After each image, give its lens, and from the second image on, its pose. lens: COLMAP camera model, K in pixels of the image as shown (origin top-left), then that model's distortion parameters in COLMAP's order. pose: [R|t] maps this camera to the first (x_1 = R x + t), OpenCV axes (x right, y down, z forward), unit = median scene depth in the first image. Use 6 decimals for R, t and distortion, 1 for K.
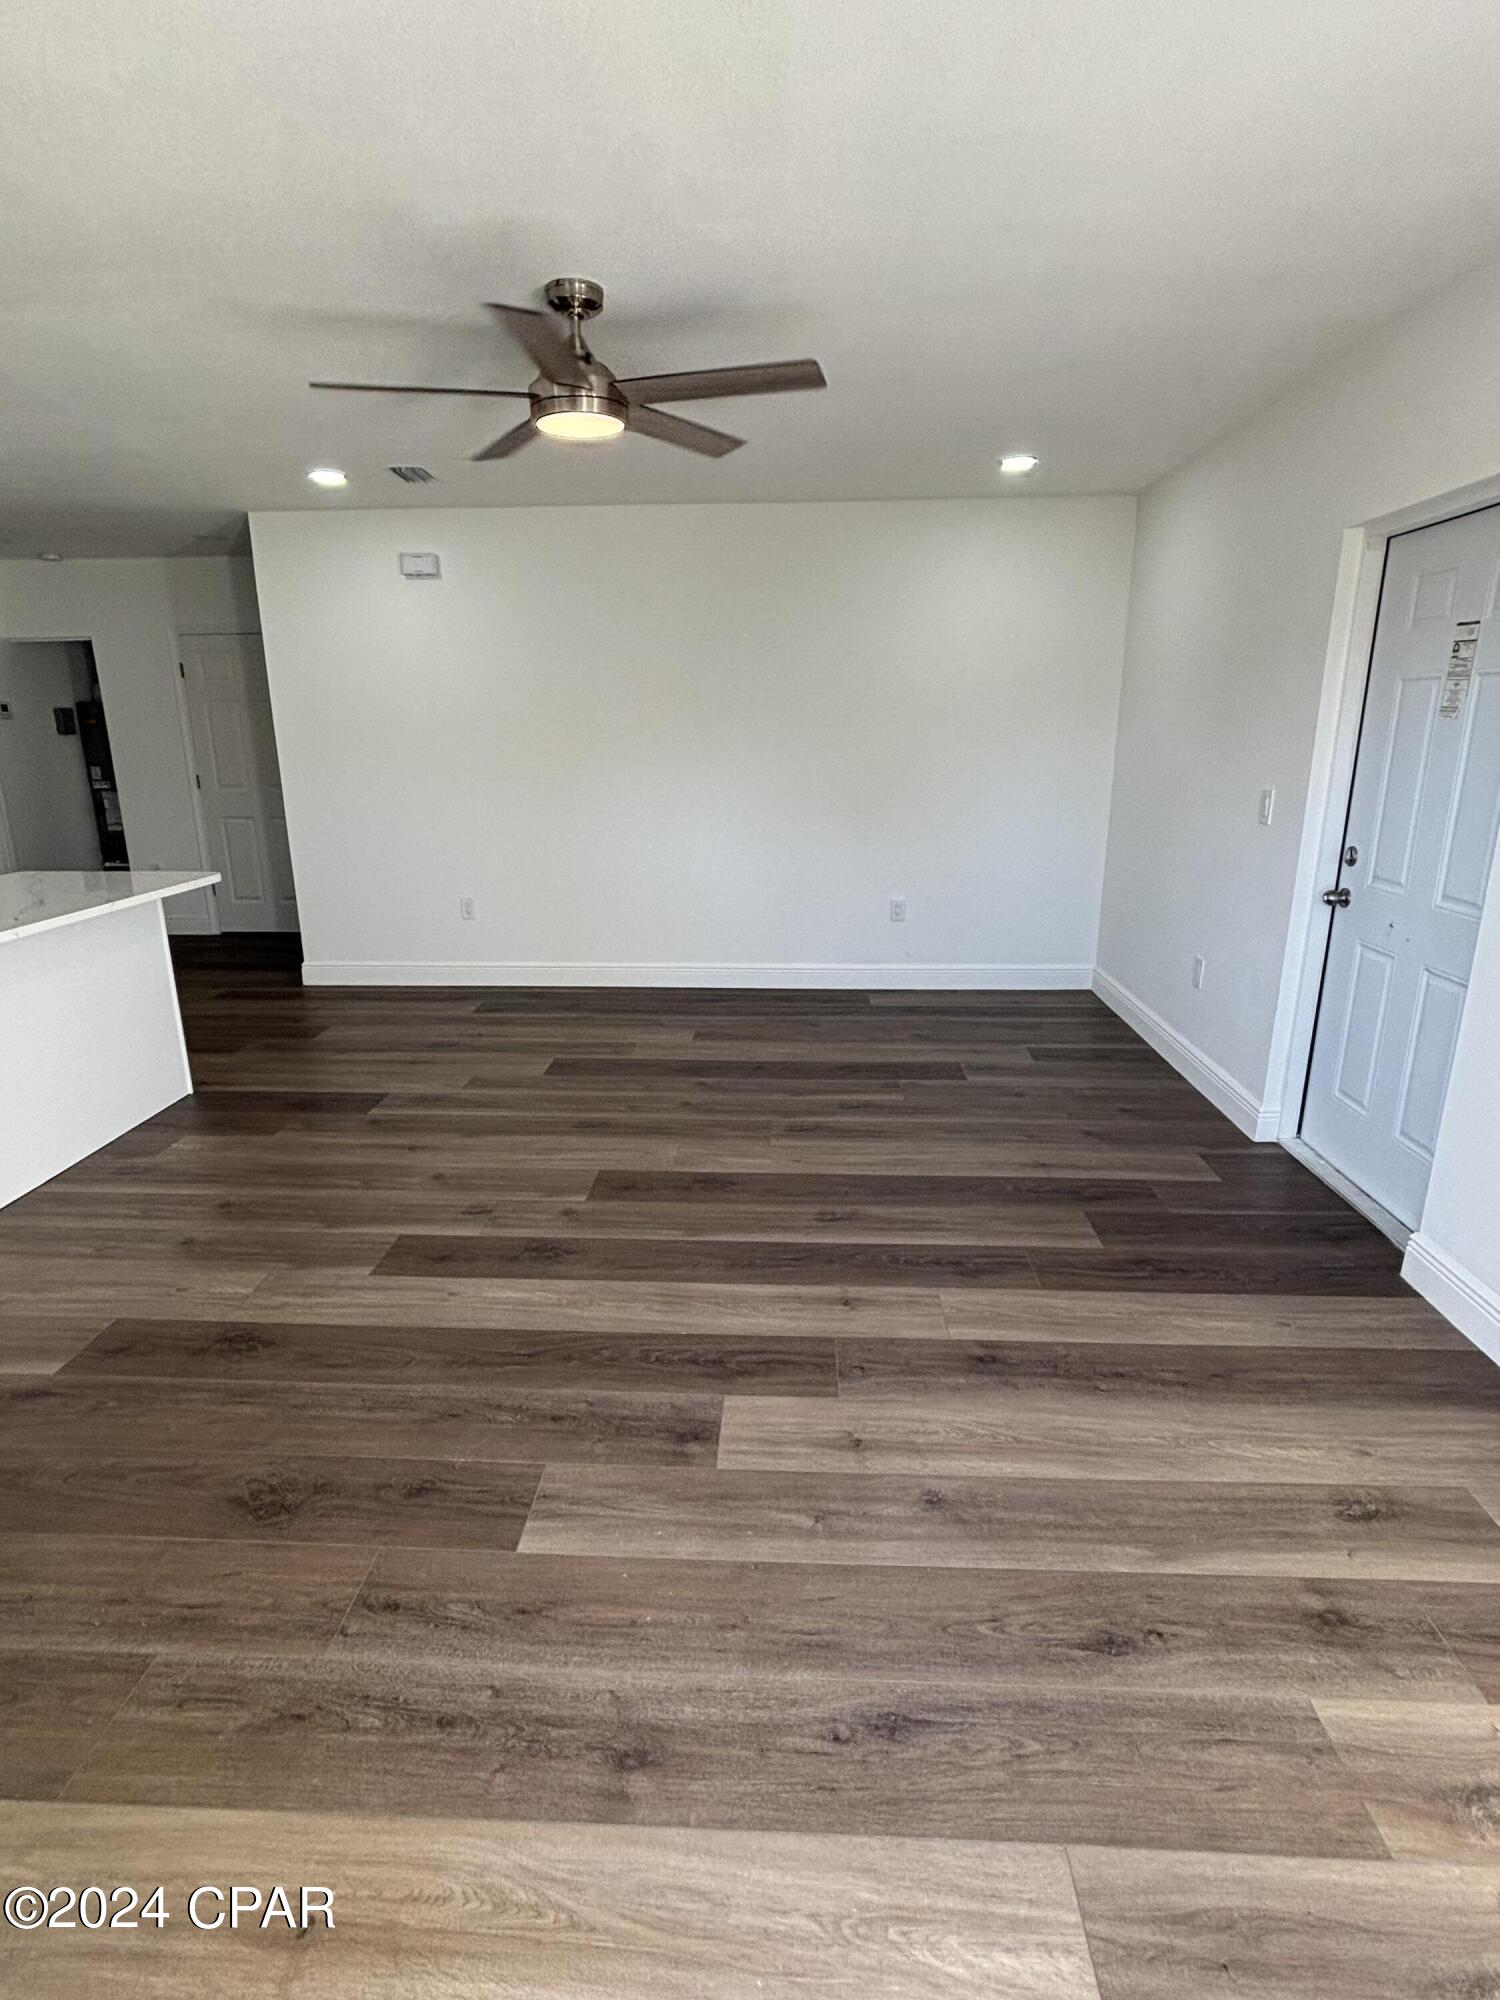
lens RADIAL K [[980.6, 0, 753.5], [0, 980.6, 1002.4], [0, 0, 1]] dist [-0.005622, 0.005338]
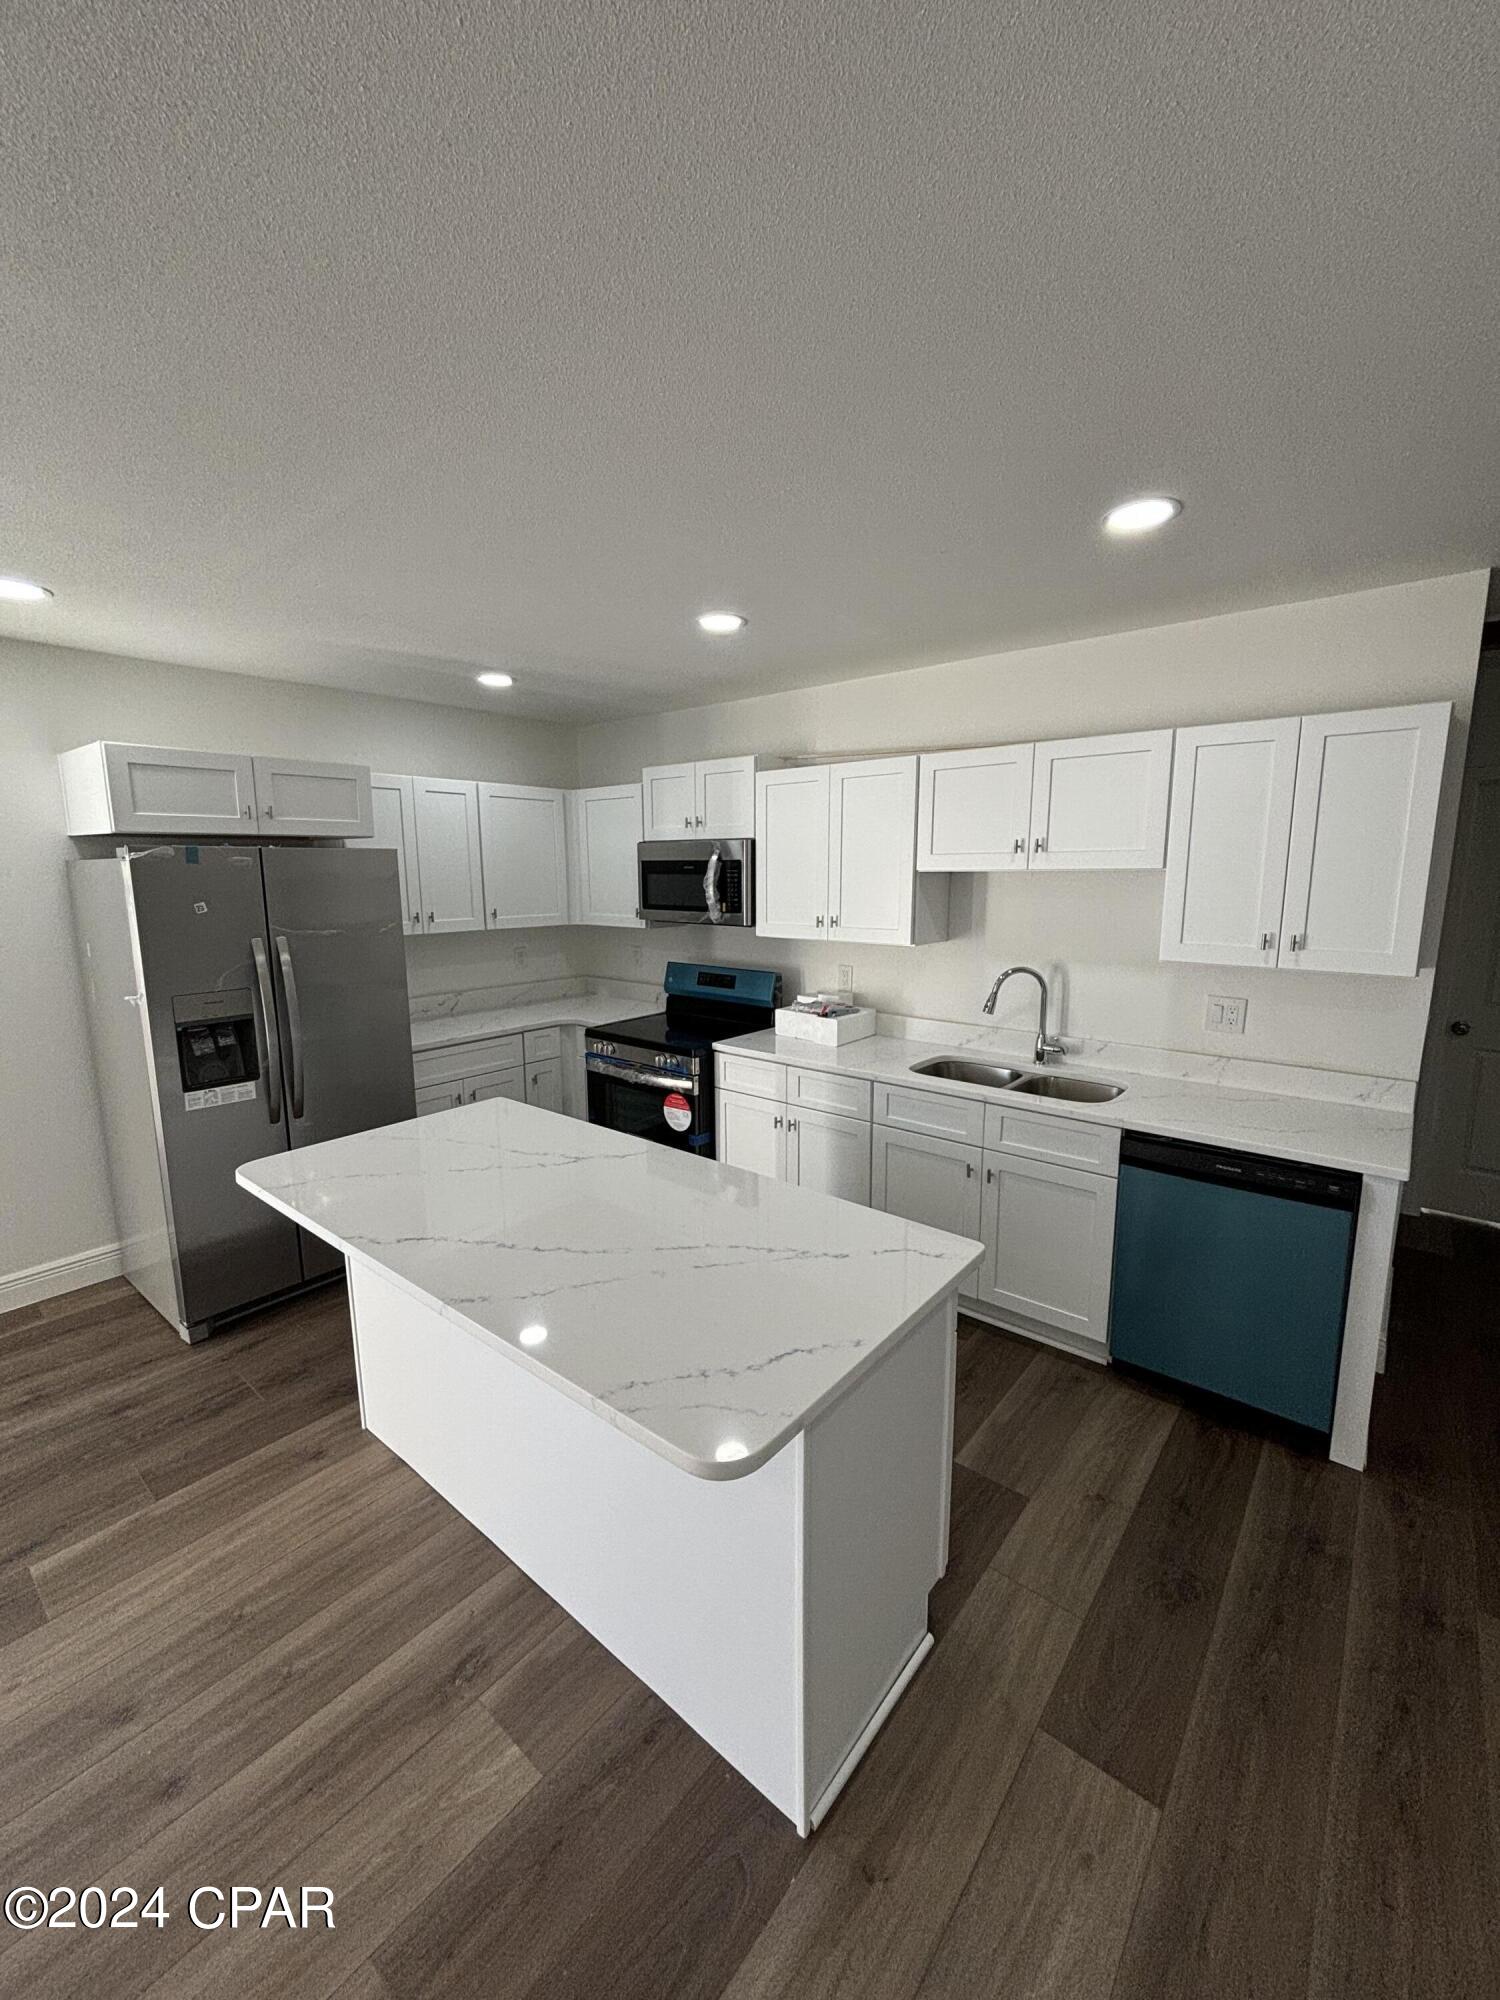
lens RADIAL K [[809.4, 0, 757.6], [0, 809.4, 989.2], [0, 0, 1]] dist [0.001548, 0.001319]
pose [[-0.605457, 0.123006, -0.786315, -0.591564], [-0.210364, 0.928114, 0.307167, -0.622046], [0.767573, 0.351389, -0.536057, 1.864544]]
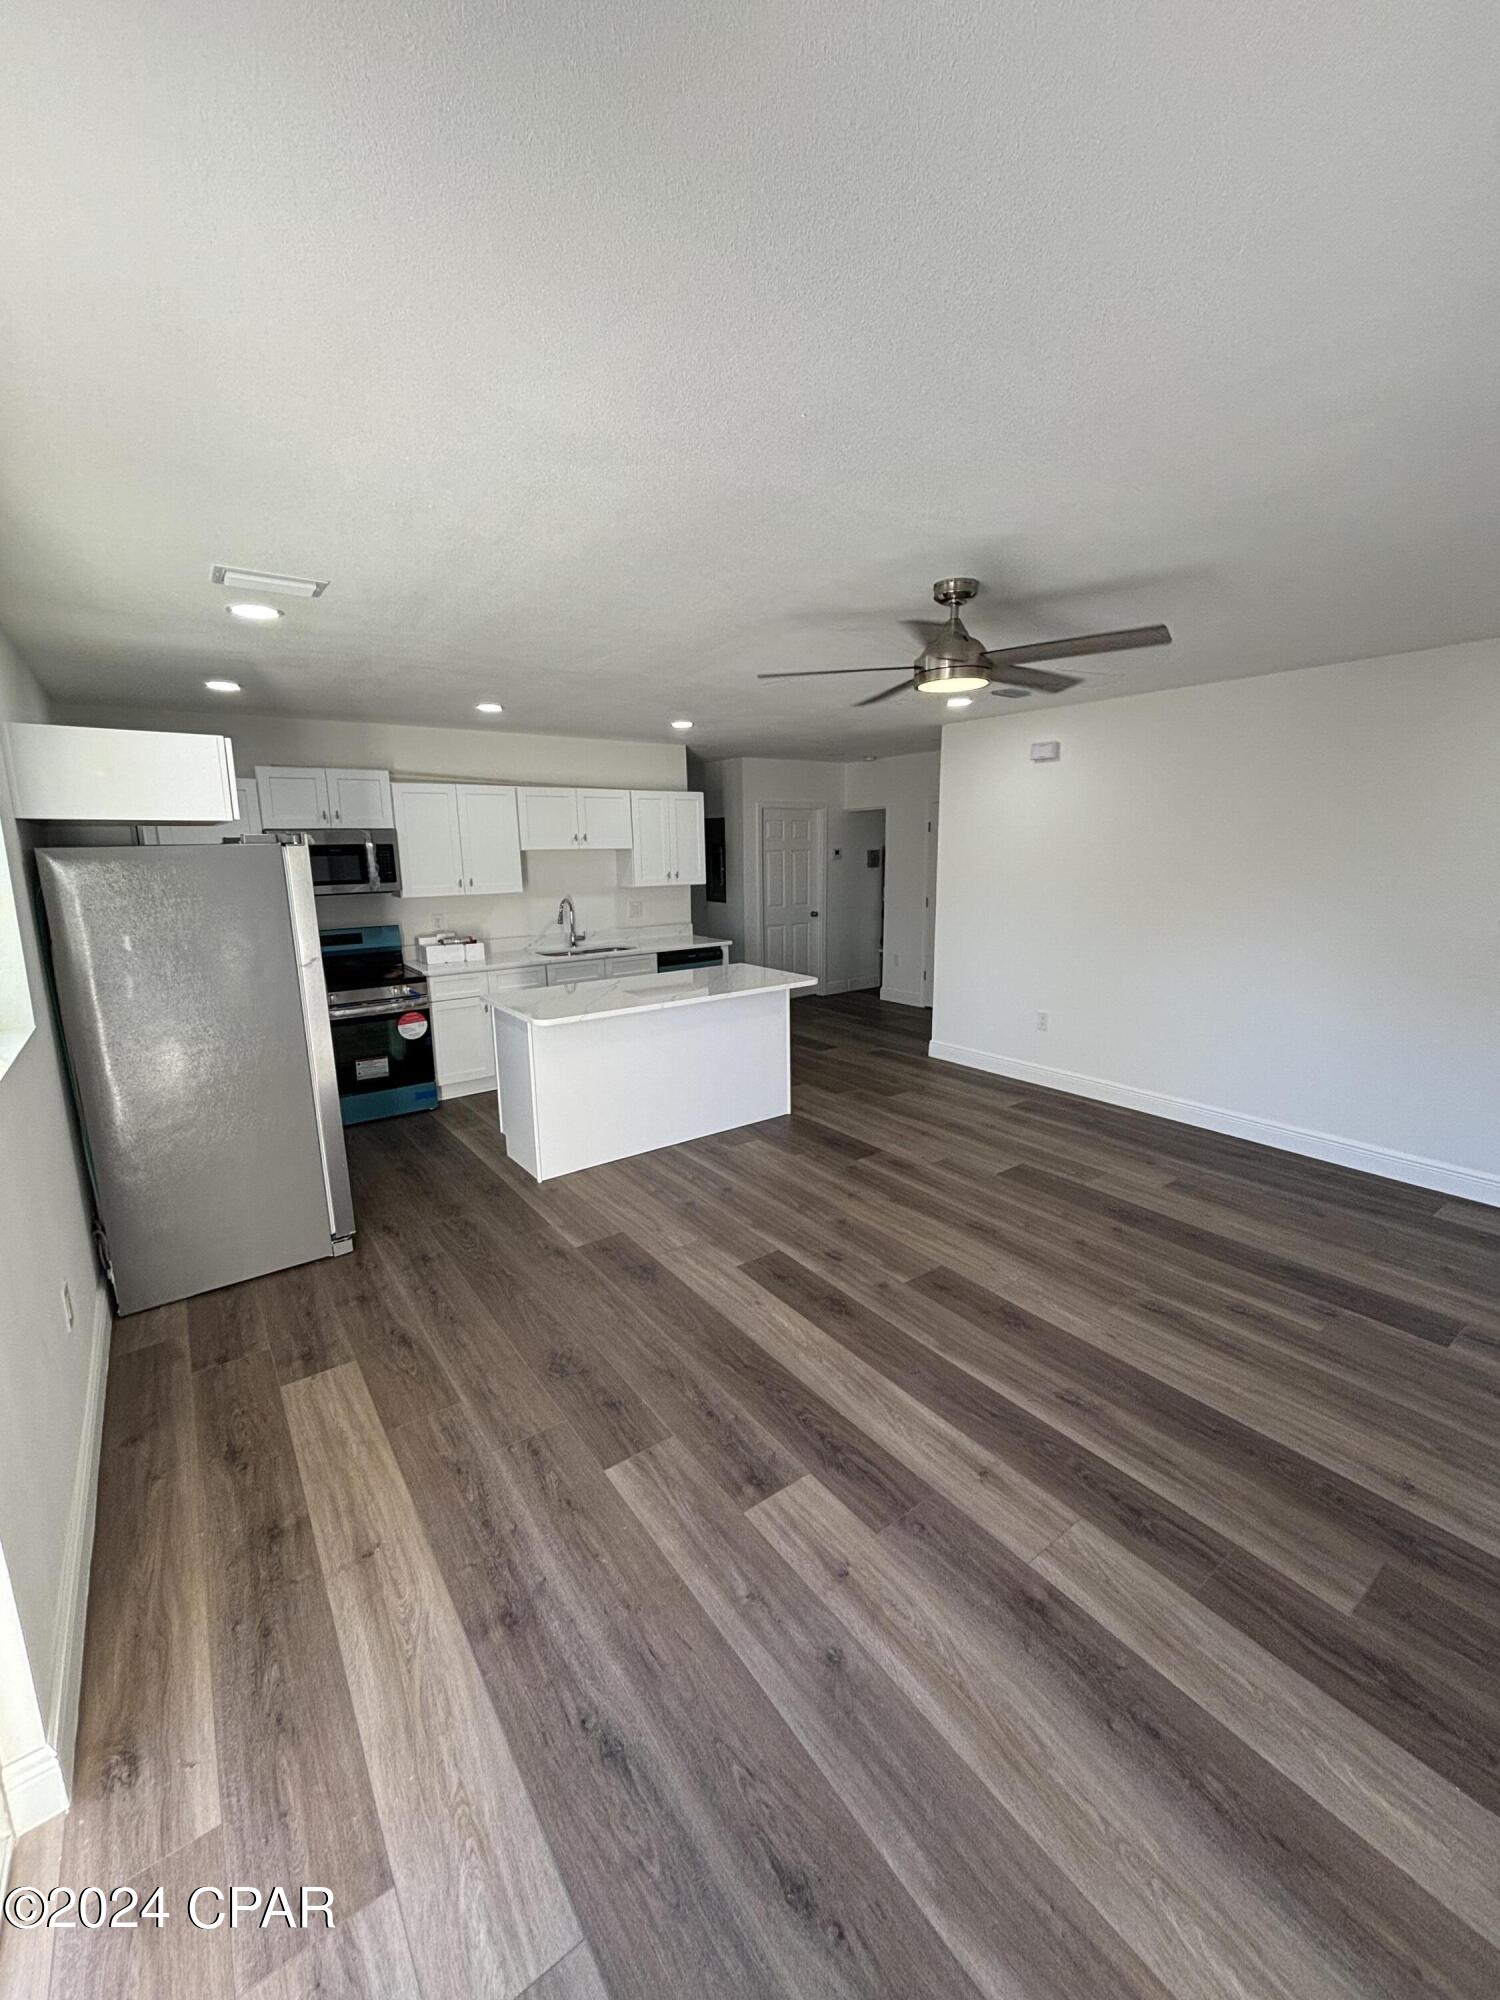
lens RADIAL K [[809.4, 0, 758.0], [0, 809.4, 998.1], [0, 0, 1]] dist [0.001548, 0.001319]
pose [[0.628610, 0.145101, -0.764065, 0.602975], [-0.201971, 0.979192, 0.019790, -0.180214], [0.751038, 0.141879, 0.644836, 0.213320]]
